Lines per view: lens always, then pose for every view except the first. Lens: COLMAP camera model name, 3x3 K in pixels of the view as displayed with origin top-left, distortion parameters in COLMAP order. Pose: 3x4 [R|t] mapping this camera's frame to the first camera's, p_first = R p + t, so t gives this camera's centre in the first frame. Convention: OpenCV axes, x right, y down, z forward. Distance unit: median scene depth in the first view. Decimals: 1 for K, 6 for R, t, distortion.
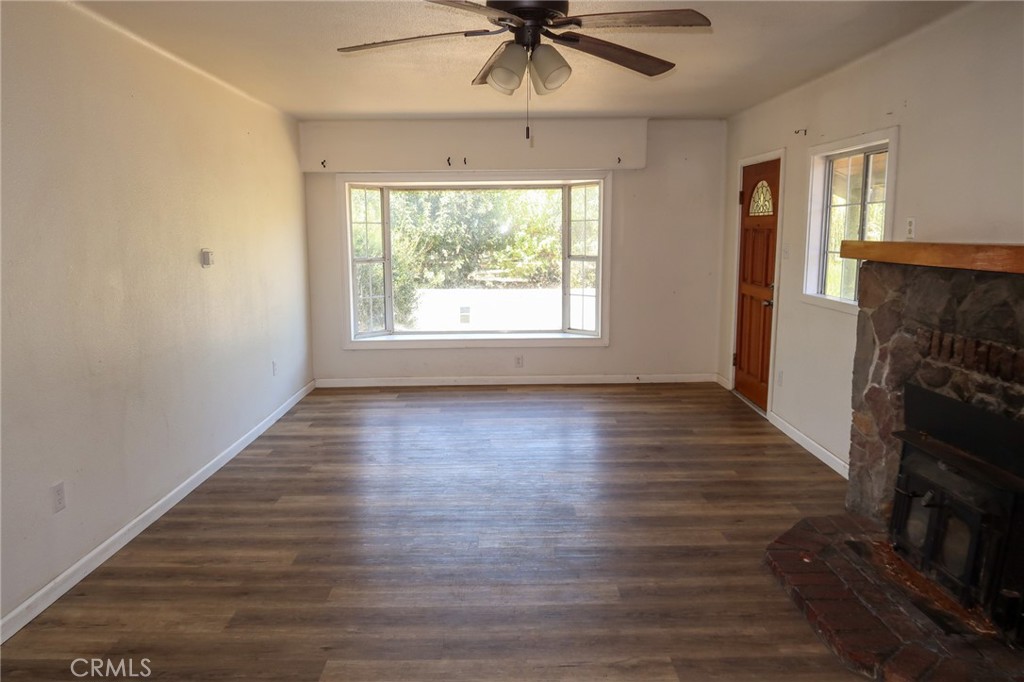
lens RADIAL K [[696.8, 0, 512.0], [0, 696.8, 341.0], [0, 0, 1]] dist [-0.038127, 0.007897]
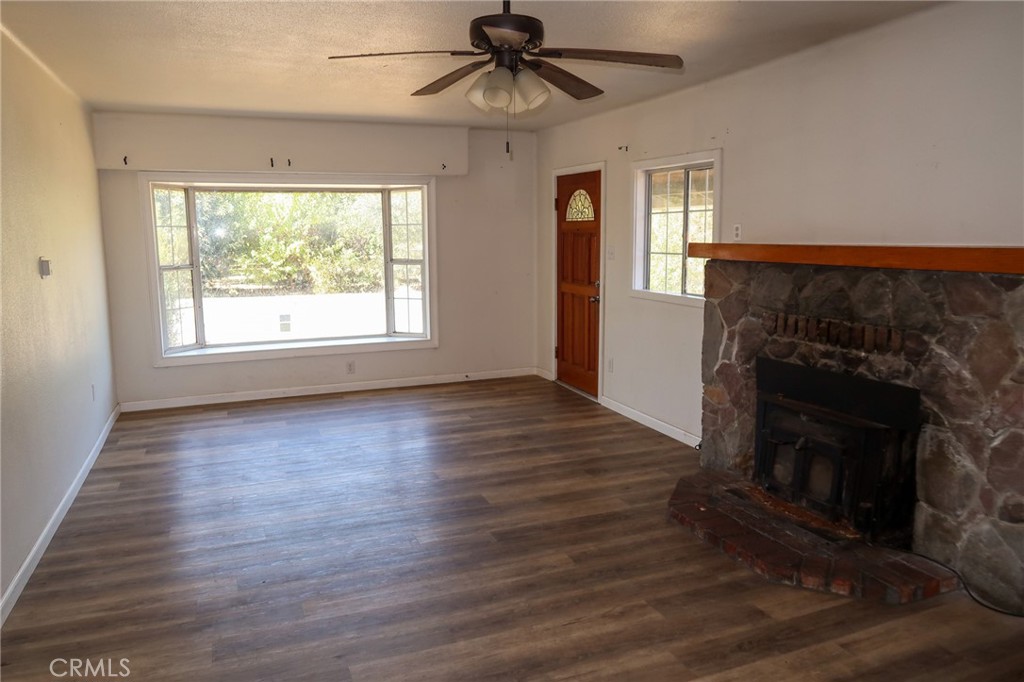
lens RADIAL K [[712.5, 0, 512.4], [0, 712.5, 335.9], [0, 0, 1]] dist [-0.039150, 0.002783]
pose [[0.930389, -0.051228, 0.362976, -0.201054], [0.056543, 0.998392, -0.004025, 0.002160], [-0.362186, 0.024268, 0.931790, -0.023384]]
